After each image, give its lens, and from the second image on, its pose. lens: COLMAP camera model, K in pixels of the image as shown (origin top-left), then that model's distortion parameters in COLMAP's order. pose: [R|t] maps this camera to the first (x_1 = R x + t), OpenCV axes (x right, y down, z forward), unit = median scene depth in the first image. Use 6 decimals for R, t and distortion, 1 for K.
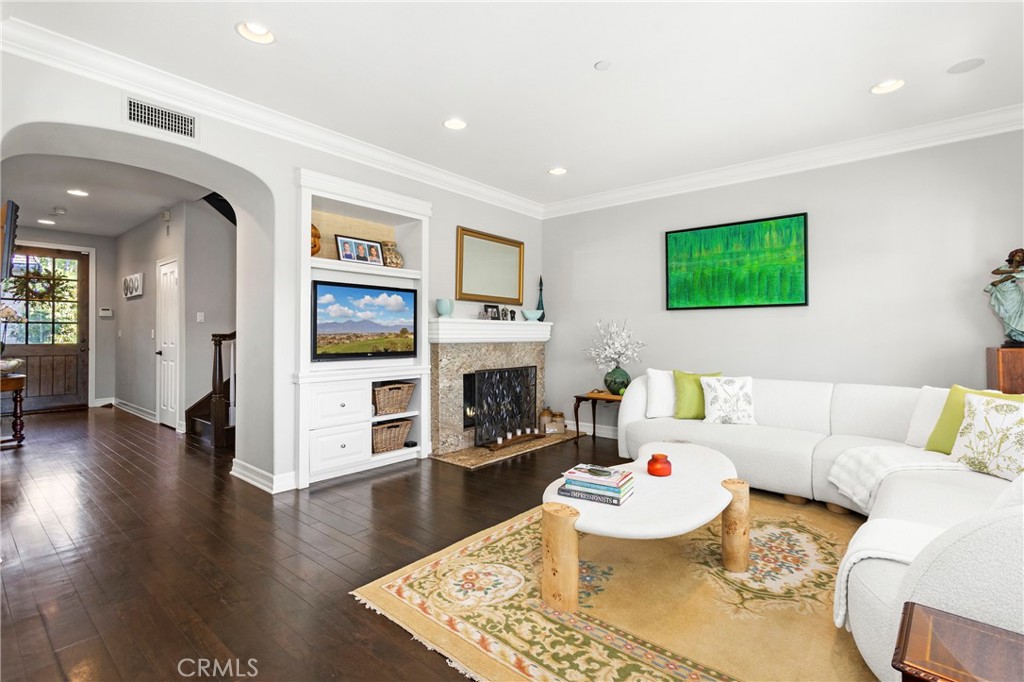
lens RADIAL K [[478.1, 0, 515.2], [0, 478.1, 335.7], [0, 0, 1]] dist [-0.024694, 0.000287]
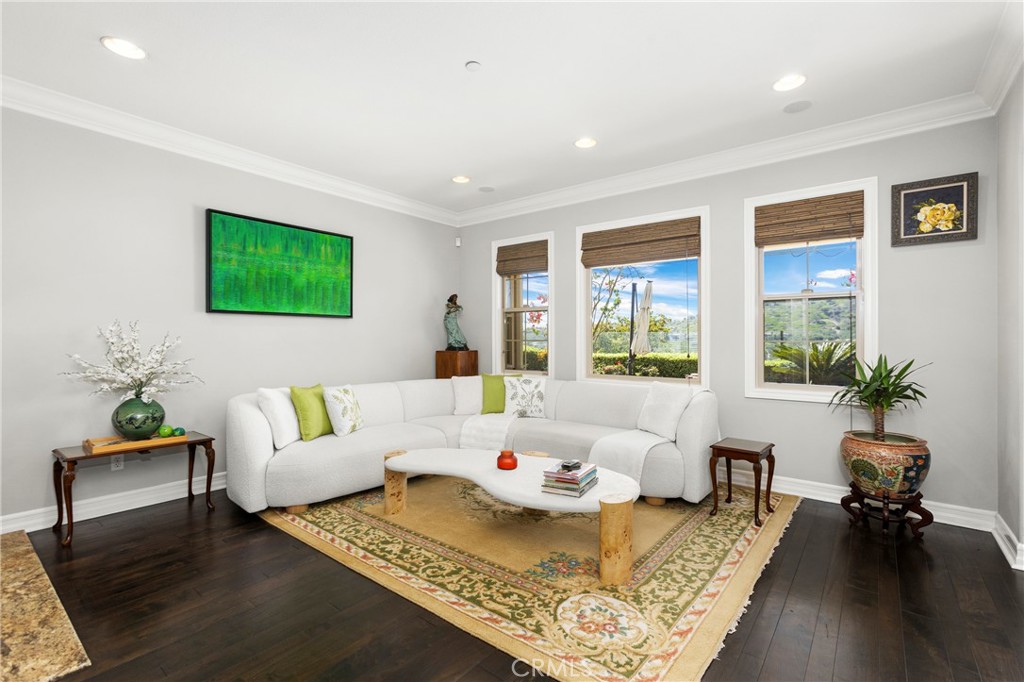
lens RADIAL K [[464.1, 0, 513.2], [0, 464.1, 340.2], [0, 0, 1]] dist [-0.023064, 0.016643]
pose [[-0.026619, -0.001201, 0.999645, -0.477671], [0.000778, 0.999999, 0.001222, -0.010413], [-0.999645, 0.000810, -0.026618, 0.595441]]
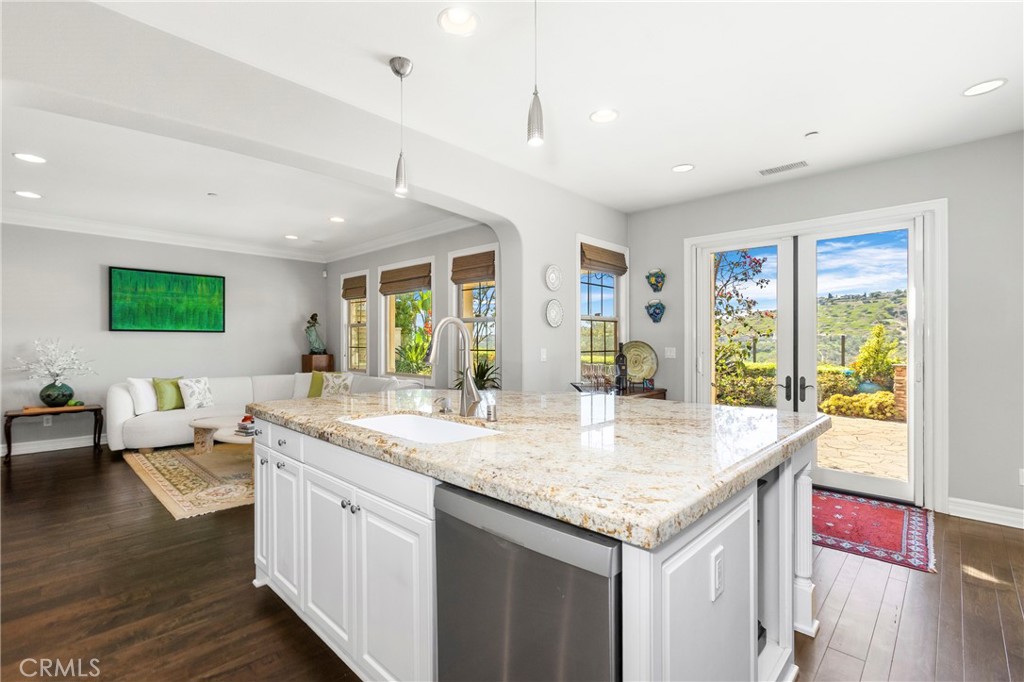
lens RADIAL K [[464.1, 0, 513.2], [0, 464.1, 340.2], [0, 0, 1]] dist [-0.023064, 0.016643]
pose [[0.061991, 0.002687, 0.998073, -0.881080], [0.001574, 0.999995, -0.002790, -0.027832], [-0.998075, 0.001744, 0.061986, -0.111600]]
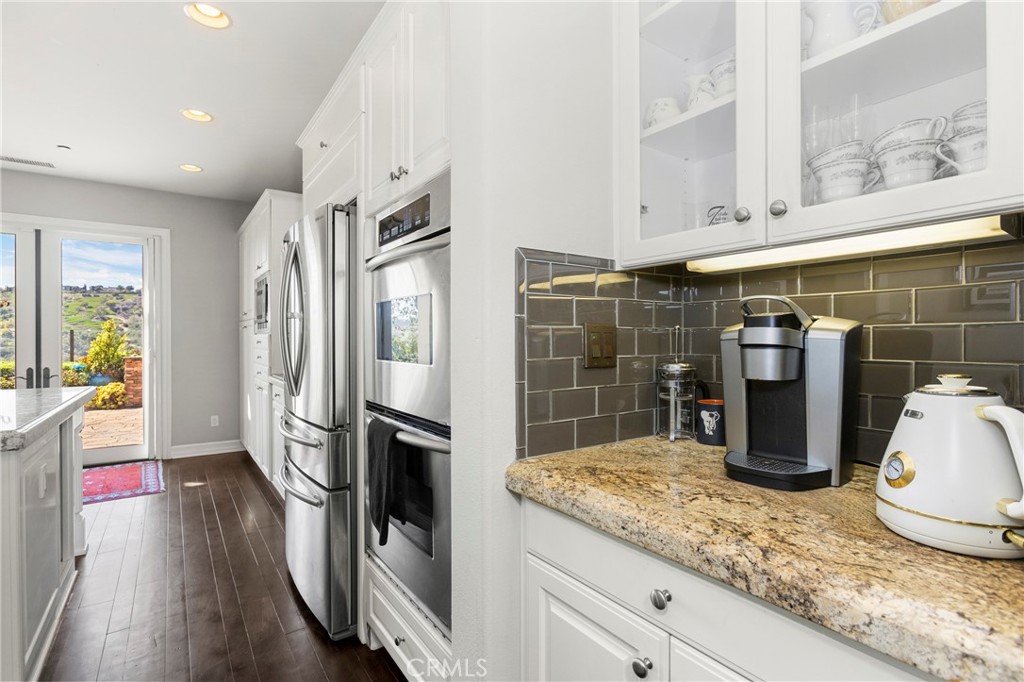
lens RADIAL K [[477.6, 0, 505.4], [0, 477.6, 338.5], [0, 0, 1]] dist [-0.003132, -0.000356]
pose [[-0.967140, 0.003297, 0.254222, -1.126870], [0.004851, 0.999973, 0.005486, -0.015559], [-0.254198, 0.006539, -0.967130, 0.107470]]
